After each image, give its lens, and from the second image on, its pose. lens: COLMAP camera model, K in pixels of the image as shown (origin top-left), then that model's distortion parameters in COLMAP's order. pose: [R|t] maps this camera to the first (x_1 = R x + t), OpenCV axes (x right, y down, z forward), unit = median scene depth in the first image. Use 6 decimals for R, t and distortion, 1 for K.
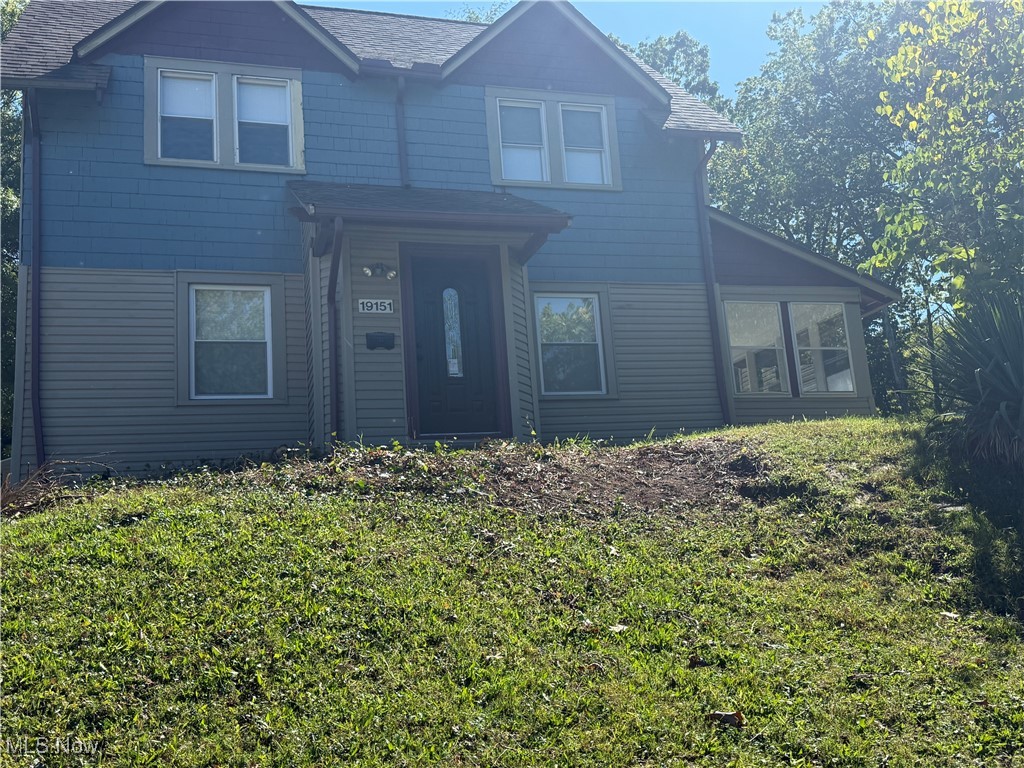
lens RADIAL K [[1035.2, 0, 514.7], [0, 1035.2, 384.0], [0, 0, 1]] dist [0.013720, 0.000000]
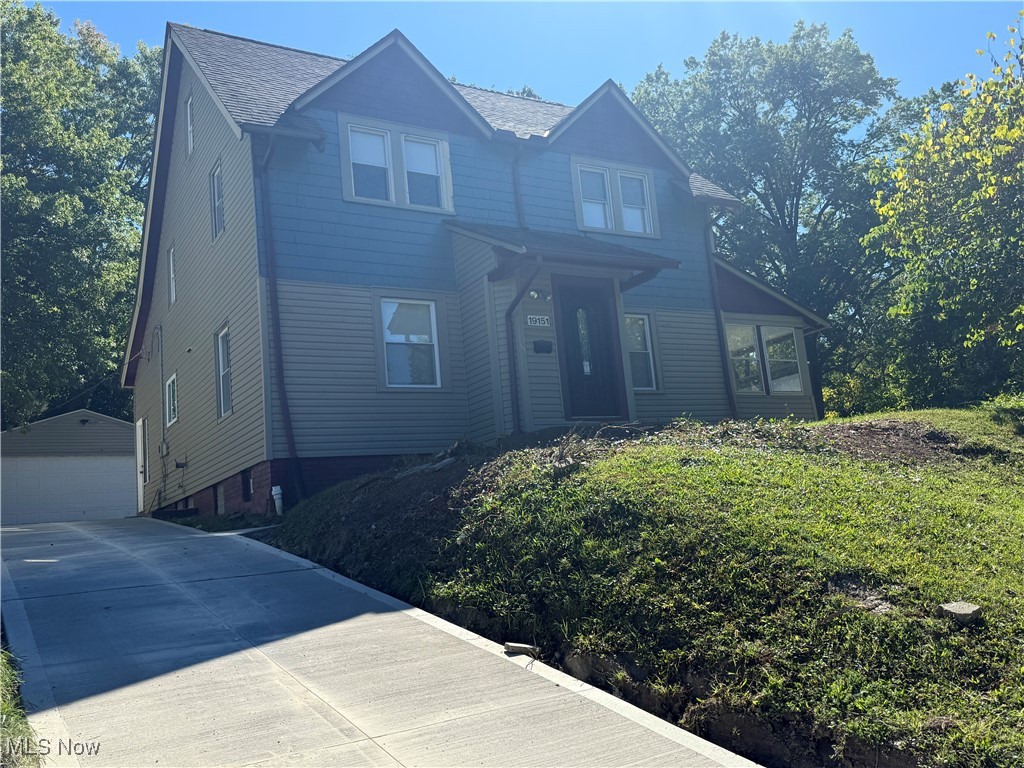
lens RADIAL K [[914.9, 0, 510.2], [0, 914.9, 382.5], [0, 0, 1]] dist [0.069631, 0.007192]
pose [[0.972242, 0.022203, 0.232922, -0.403782], [-0.022774, 0.999741, -0.000240, 0.005346], [-0.232866, -0.005072, 0.972495, -0.132448]]
